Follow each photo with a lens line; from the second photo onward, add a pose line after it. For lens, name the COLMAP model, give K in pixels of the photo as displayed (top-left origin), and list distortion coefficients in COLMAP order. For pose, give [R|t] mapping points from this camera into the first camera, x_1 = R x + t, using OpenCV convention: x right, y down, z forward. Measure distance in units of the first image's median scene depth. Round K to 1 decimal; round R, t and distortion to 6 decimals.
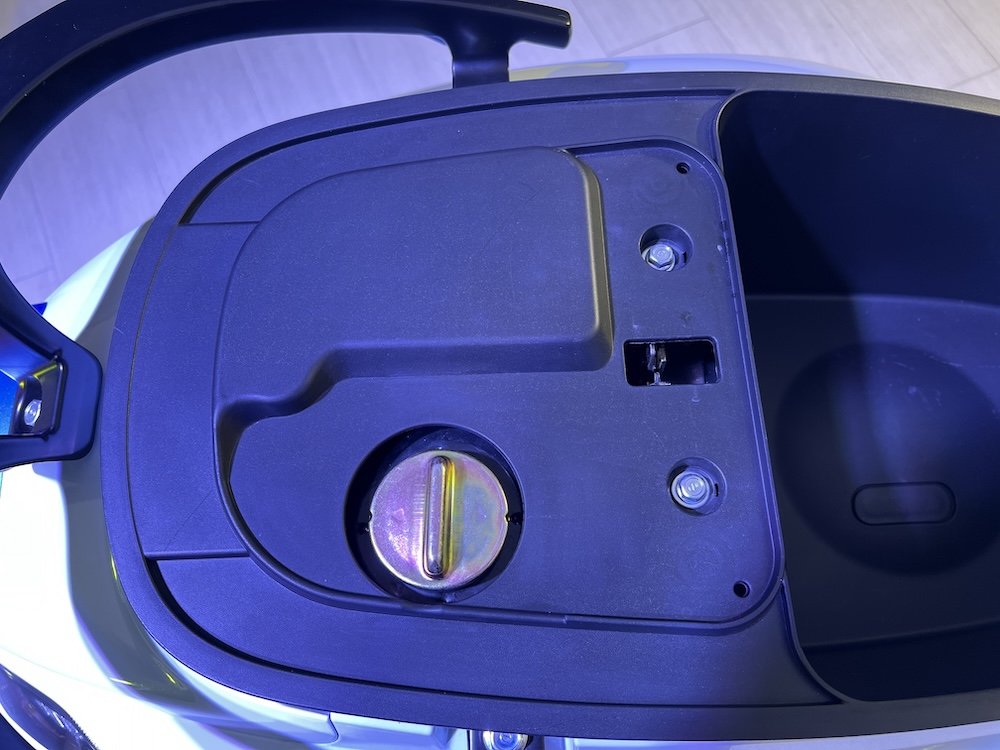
lens RADIAL K [[751.1, 0, 479.4], [0, 751.1, 372.7], [0, 0, 1]] dist [0.052703, -0.074130]
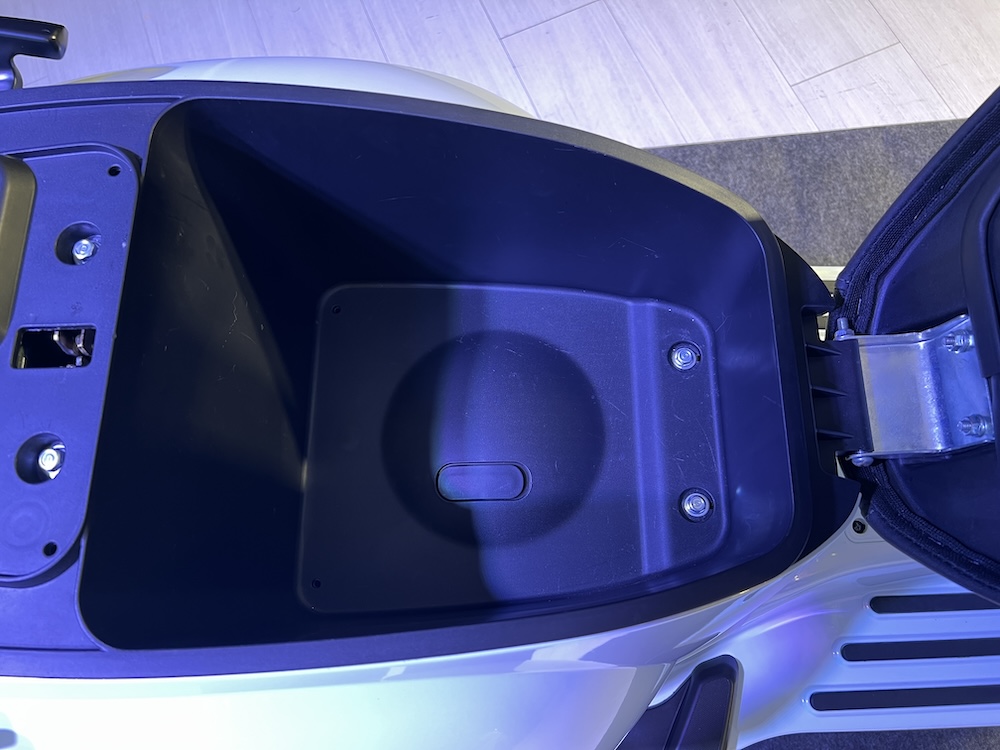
lens RADIAL K [[751.1, 0, 479.4], [0, 751.1, 372.7], [0, 0, 1]] dist [0.052703, -0.074130]
pose [[0.998281, 0.015121, -0.056624, 0.837207], [-0.013249, 0.999358, 0.033296, -0.020438], [0.057091, -0.032488, 0.997840, -0.075457]]
